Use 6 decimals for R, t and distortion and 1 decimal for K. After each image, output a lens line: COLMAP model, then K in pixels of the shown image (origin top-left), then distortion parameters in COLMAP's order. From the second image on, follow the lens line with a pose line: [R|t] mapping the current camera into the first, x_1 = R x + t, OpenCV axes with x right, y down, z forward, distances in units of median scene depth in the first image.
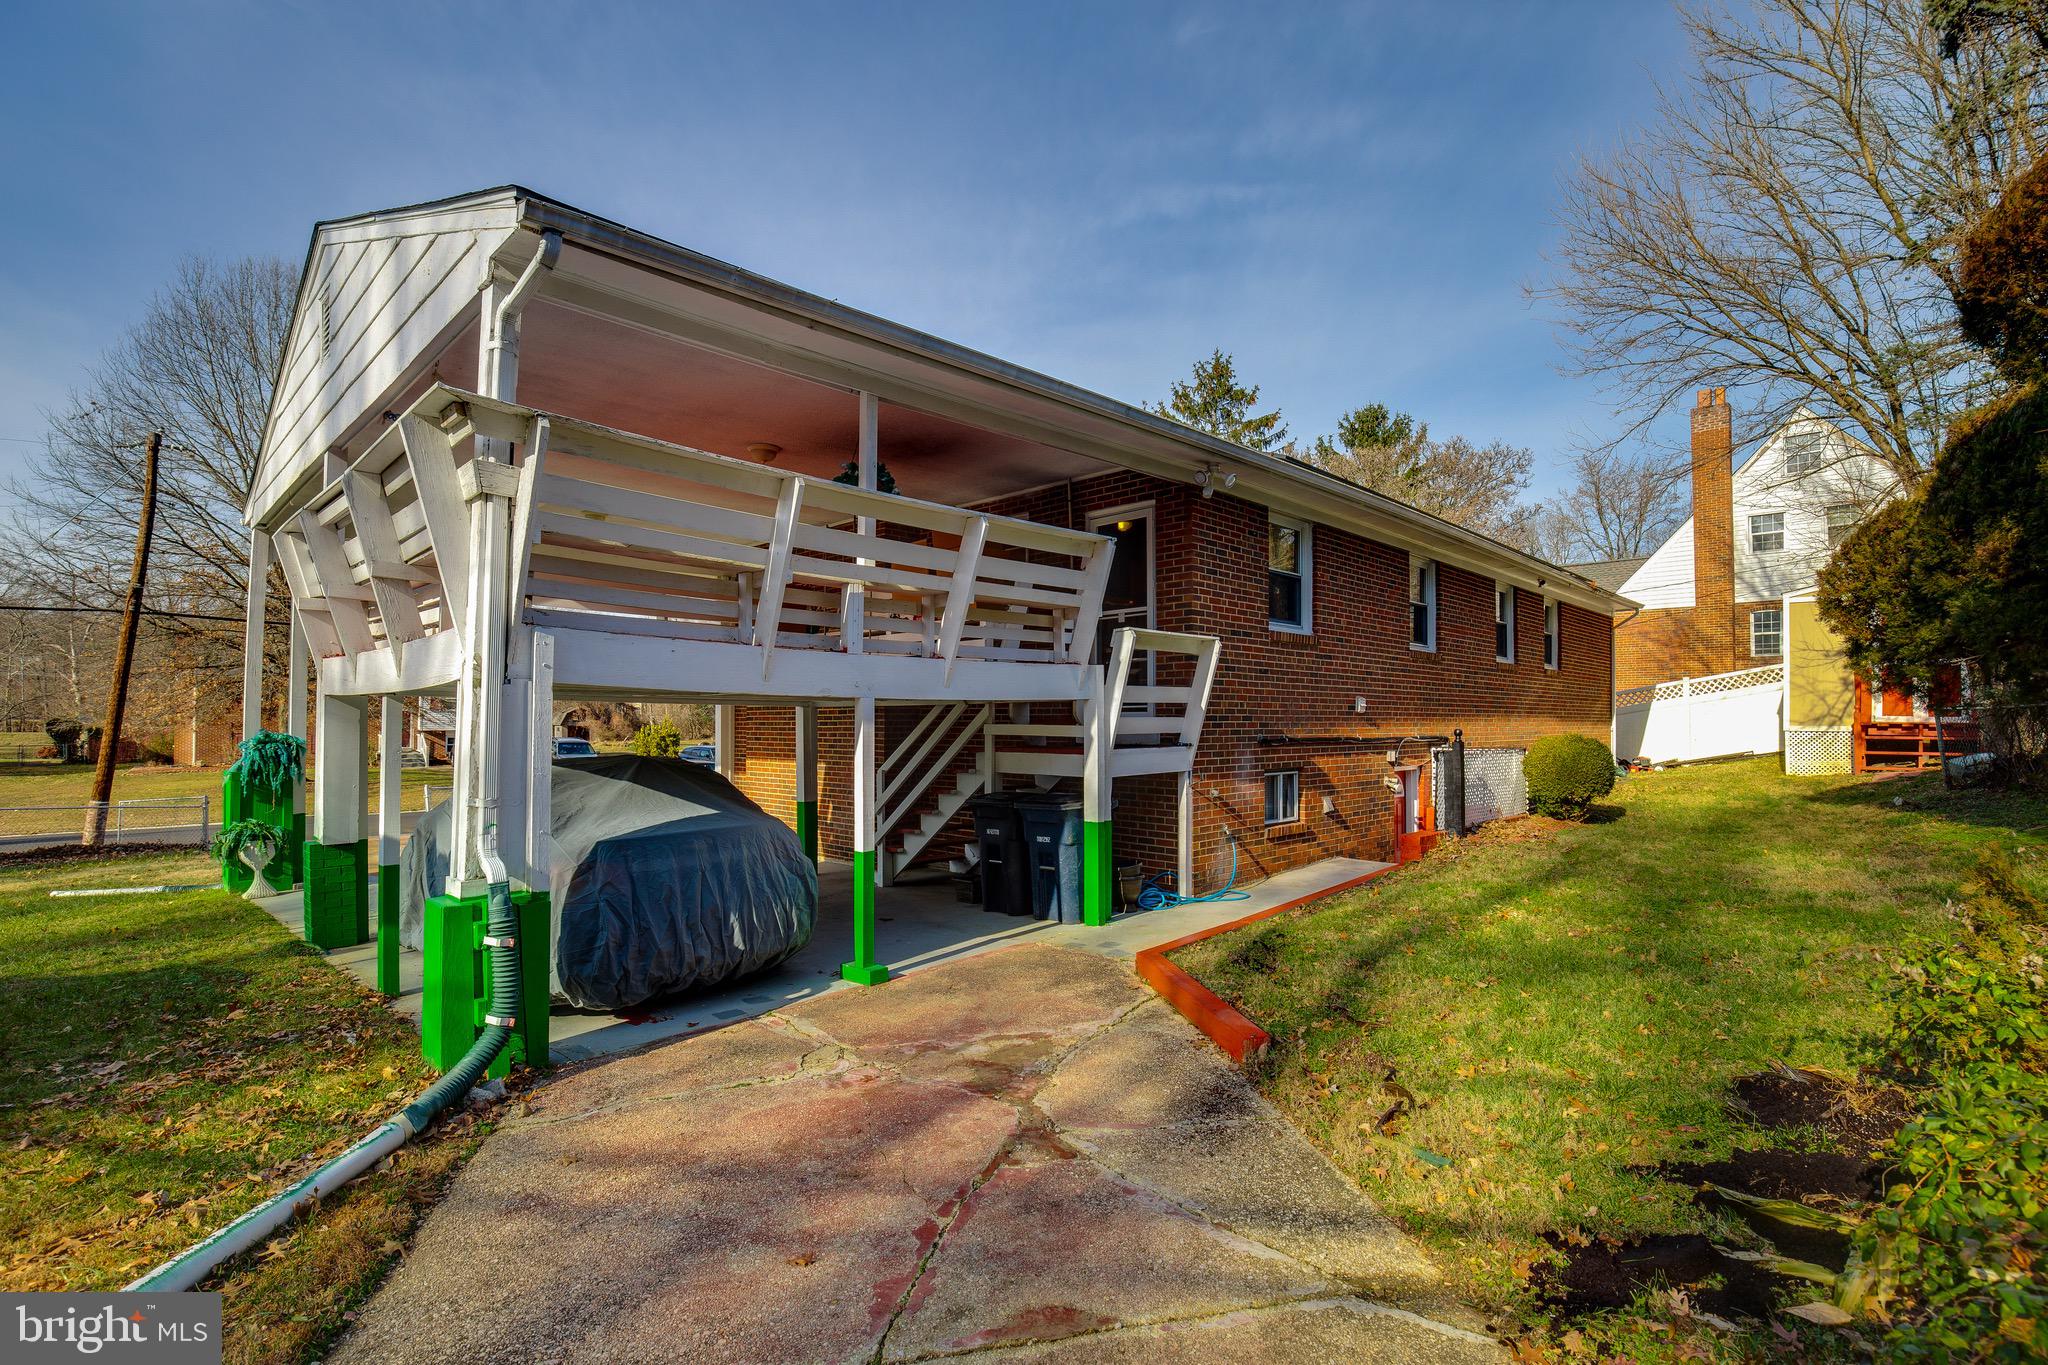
lens RADIAL K [[906.5, 0, 1028.6], [0, 906.5, 700.3], [0, 0, 1]] dist [-0.027282, 0.006914]
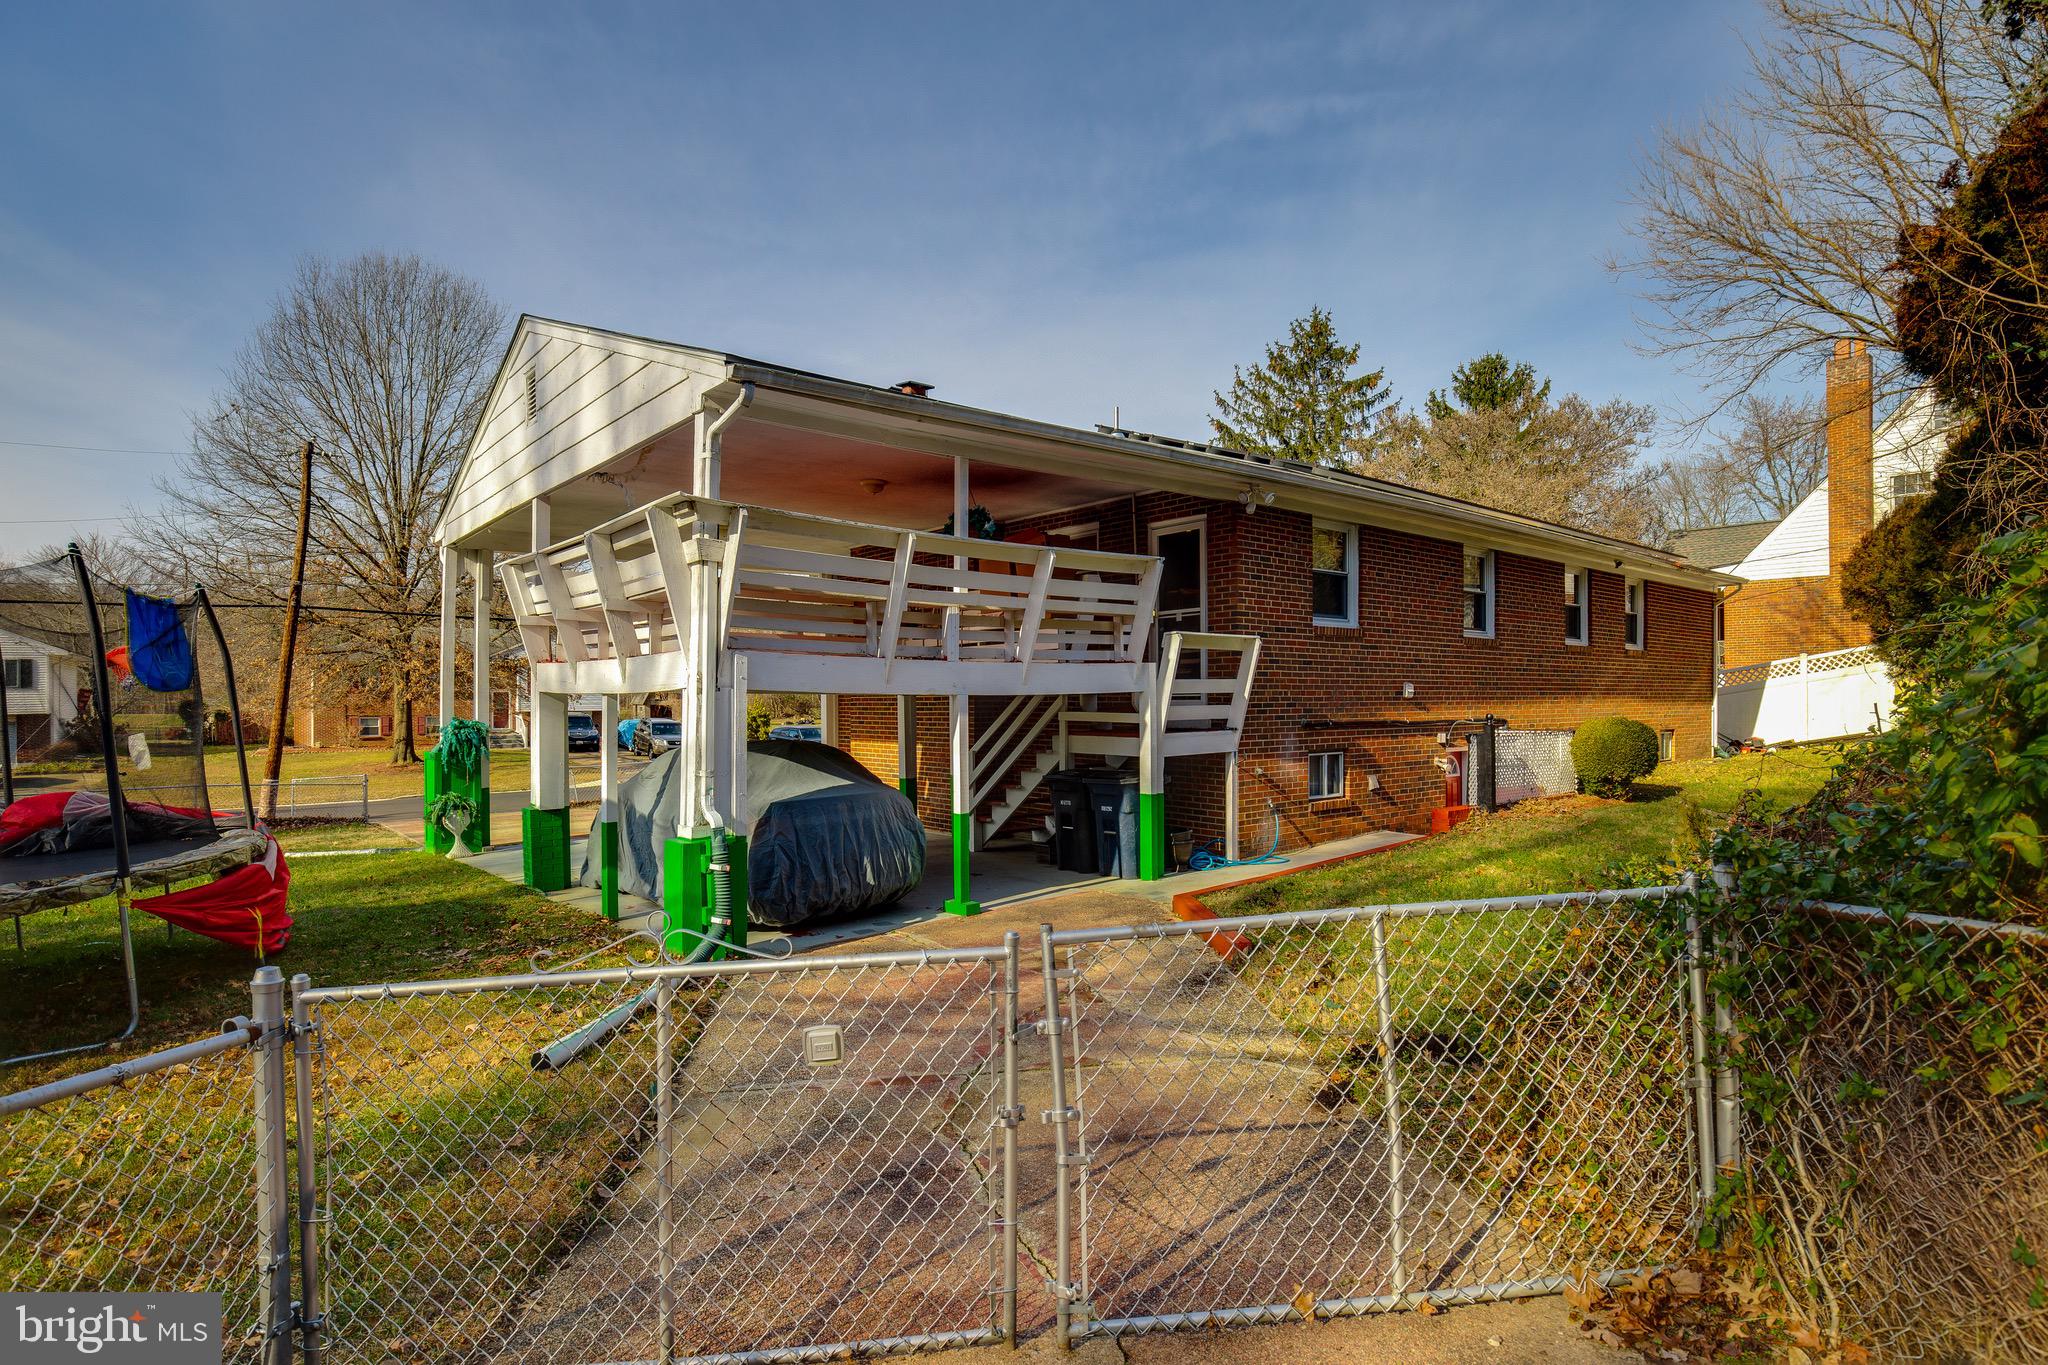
lens RADIAL K [[977.1, 0, 1015.6], [0, 977.1, 634.6], [0, 0, 1]] dist [-0.005234, -0.000100]
pose [[0.993643, -0.012903, -0.111837, 0.039039], [0.008286, 0.999098, -0.041651, -0.021245], [0.112274, 0.040459, 0.992853, -0.272655]]
